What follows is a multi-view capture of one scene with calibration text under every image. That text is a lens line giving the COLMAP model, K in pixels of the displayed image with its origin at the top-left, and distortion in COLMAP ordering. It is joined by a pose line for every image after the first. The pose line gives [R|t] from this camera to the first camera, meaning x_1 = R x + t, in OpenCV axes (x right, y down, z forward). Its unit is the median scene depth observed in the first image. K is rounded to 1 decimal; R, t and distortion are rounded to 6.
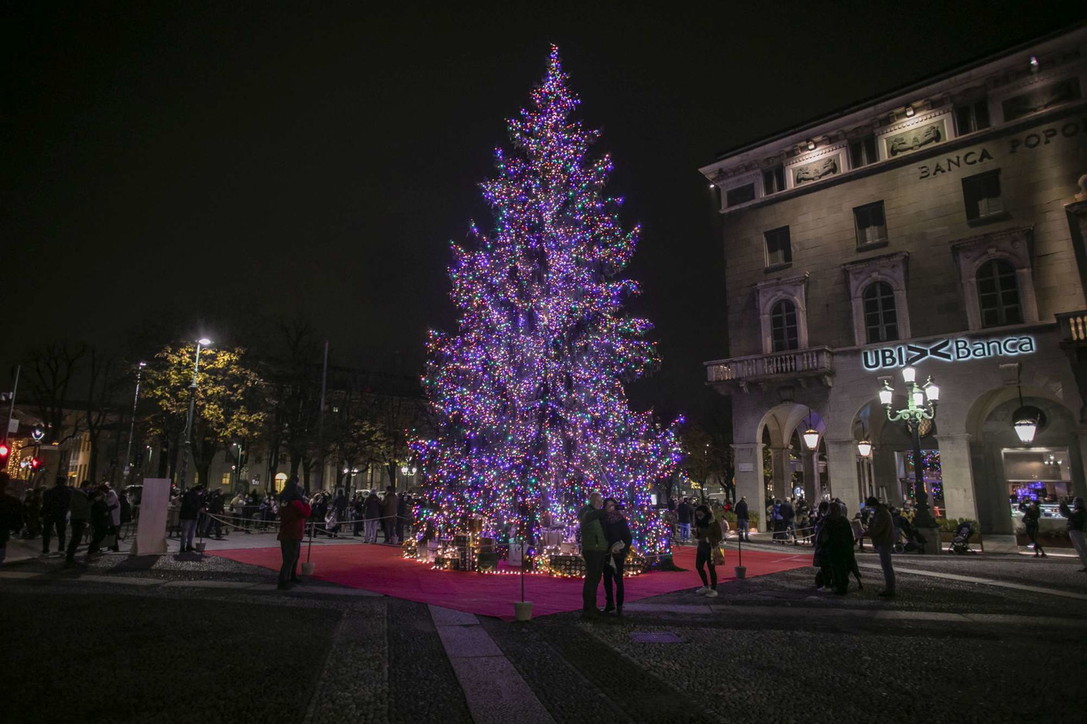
lens RADIAL K [[621.2, 0, 537.9], [0, 621.2, 358.1], [0, 0, 1]] dist [-0.070428, 0.050015]
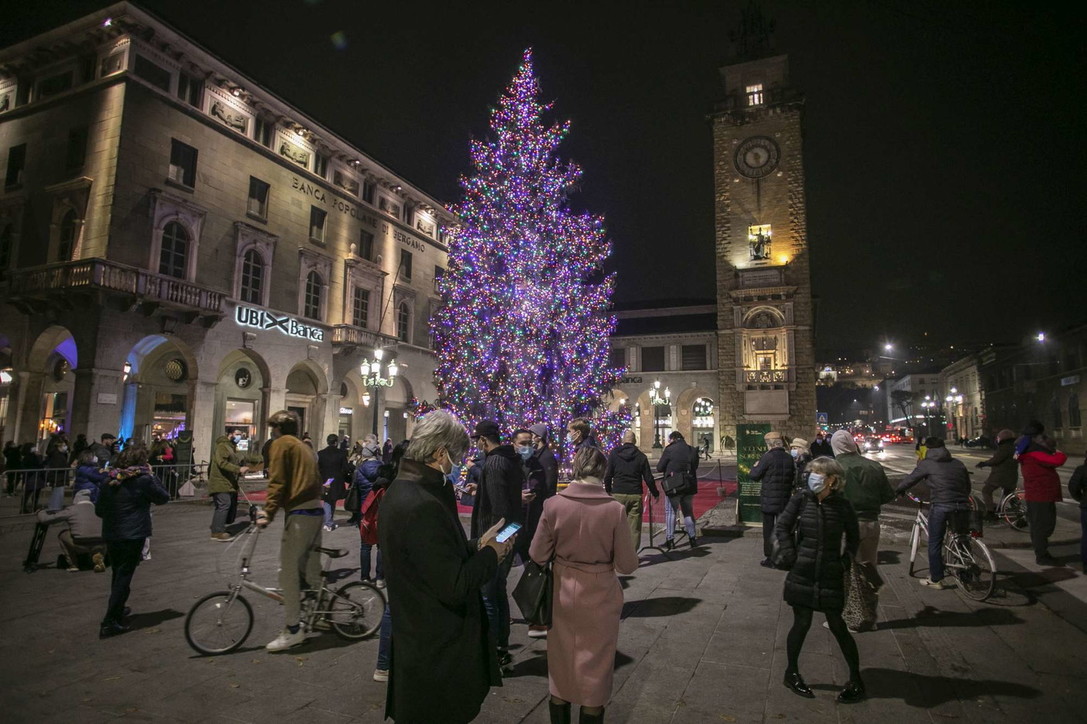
lens RADIAL K [[621.2, 0, 537.9], [0, 621.2, 358.1], [0, 0, 1]] dist [-0.070428, 0.050015]
pose [[-0.343450, 0.105518, 0.933224, -0.675390], [-0.210271, 0.959804, -0.185908, 0.170919], [-0.915329, -0.260081, -0.307458, 0.815644]]
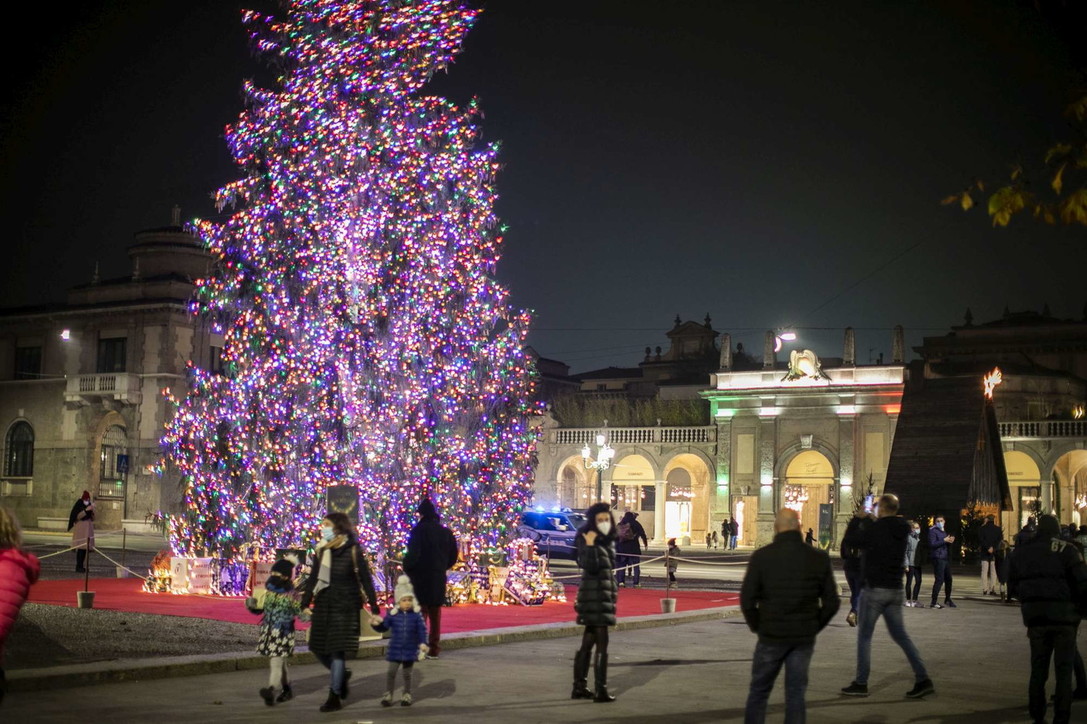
lens RADIAL K [[1568.5, 0, 543.5], [0, 1568.5, 362.0], [0, 0, 1]] dist [-0.211241, 0.585509]
pose [[-0.977914, -0.061769, -0.199672, 0.087197], [0.003216, 0.950773, -0.309873, 0.357321], [0.208983, -0.303671, -0.929575, 1.581457]]
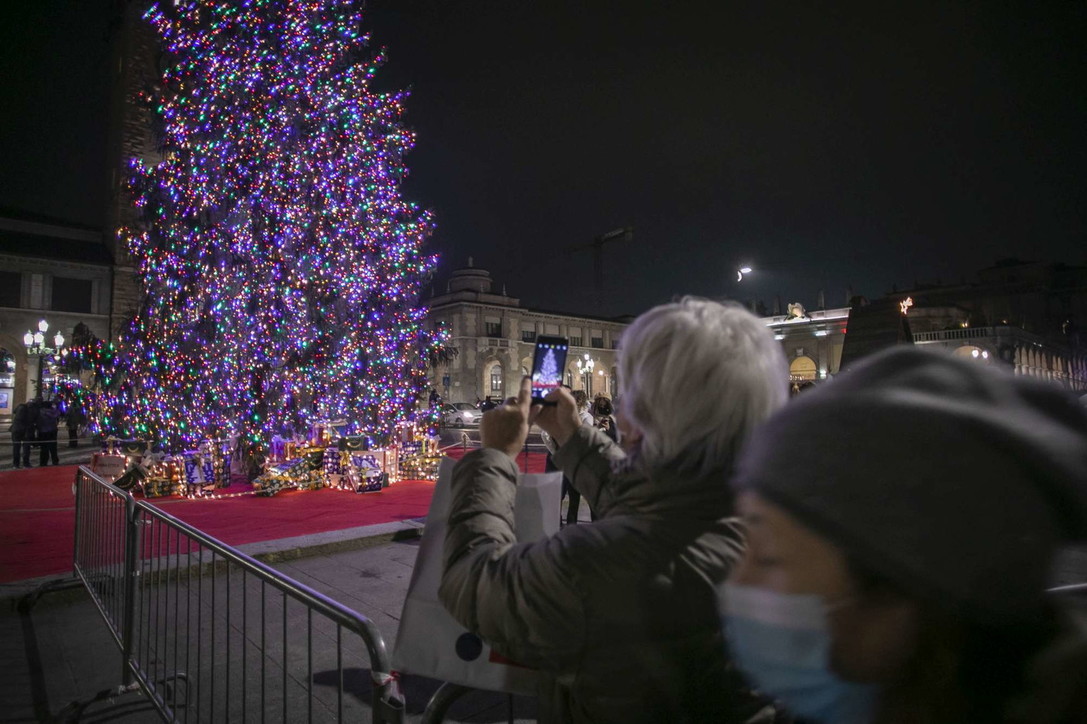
lens RADIAL K [[621.2, 0, 537.9], [0, 621.2, 358.1], [0, 0, 1]] dist [-0.070428, 0.050015]
pose [[-0.997717, 0.003441, 0.067441, -0.223396], [-0.015546, 0.960173, -0.278975, 0.231175], [-0.065715, -0.279386, -0.957927, 1.032428]]
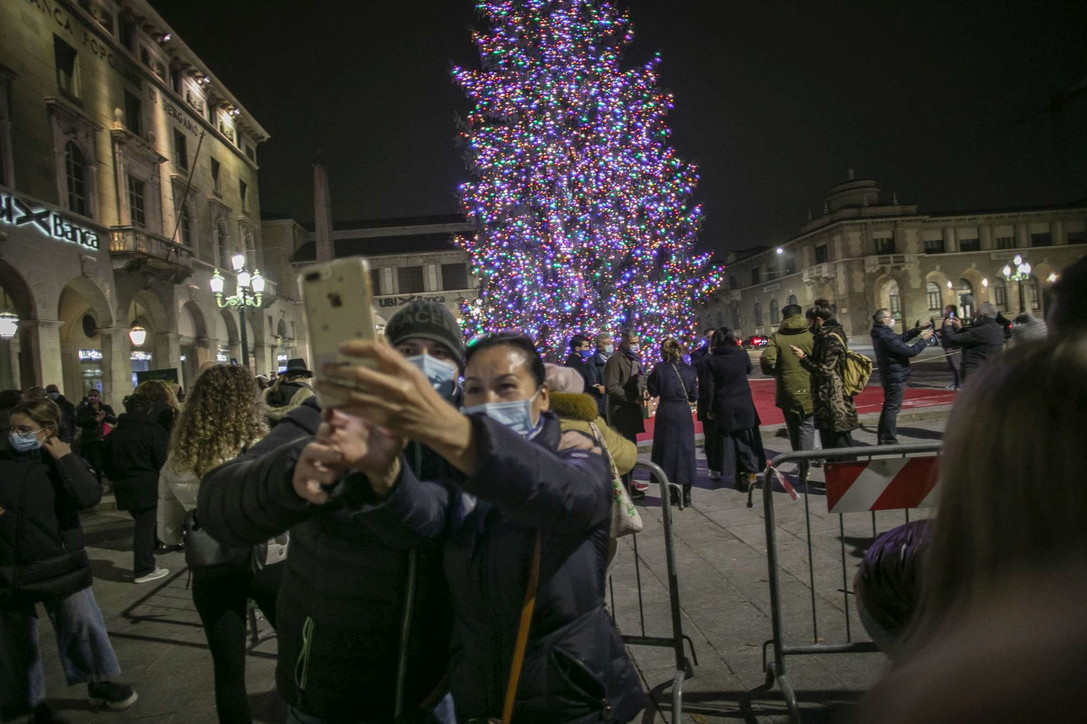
lens RADIAL K [[621.2, 0, 537.9], [0, 621.2, 358.1], [0, 0, 1]] dist [-0.070428, 0.050015]
pose [[-0.752578, 0.049805, 0.656616, -0.344180], [-0.065211, 0.986597, -0.149576, 0.231816], [-0.655266, -0.155386, -0.739244, 1.045884]]
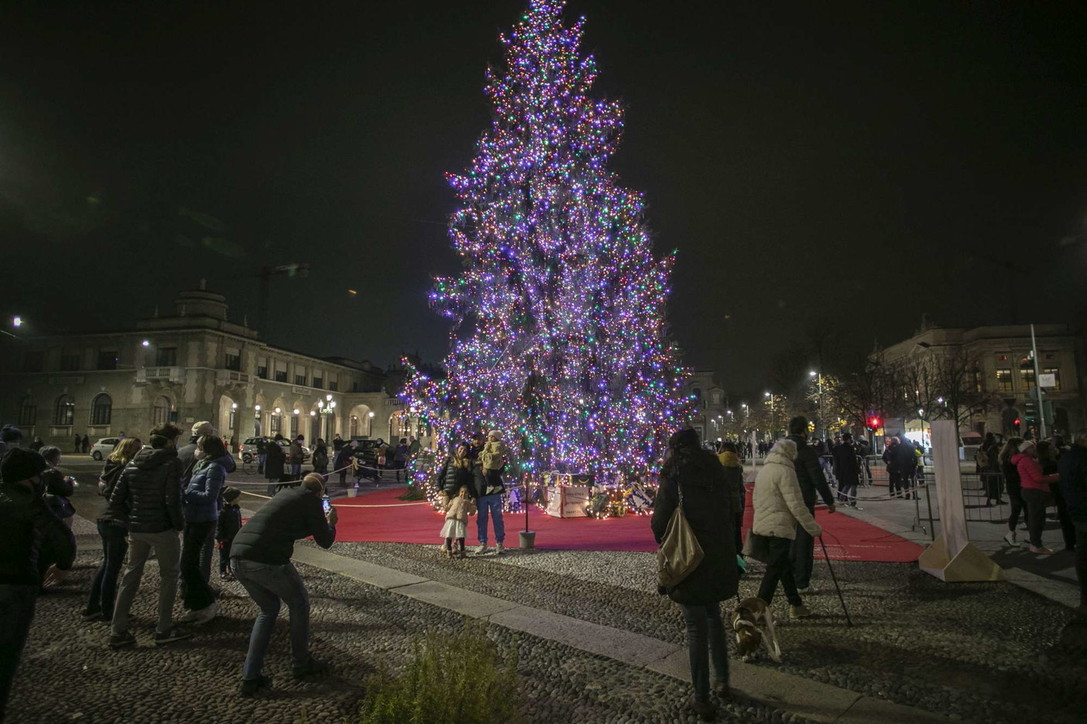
lens RADIAL K [[621.2, 0, 537.9], [0, 621.2, 358.1], [0, 0, 1]] dist [-0.070428, 0.050015]
pose [[-0.840926, -0.088245, -0.533907, 0.326189], [0.101921, 0.943131, -0.316412, 0.241875], [0.531465, -0.320496, -0.784109, 1.056453]]
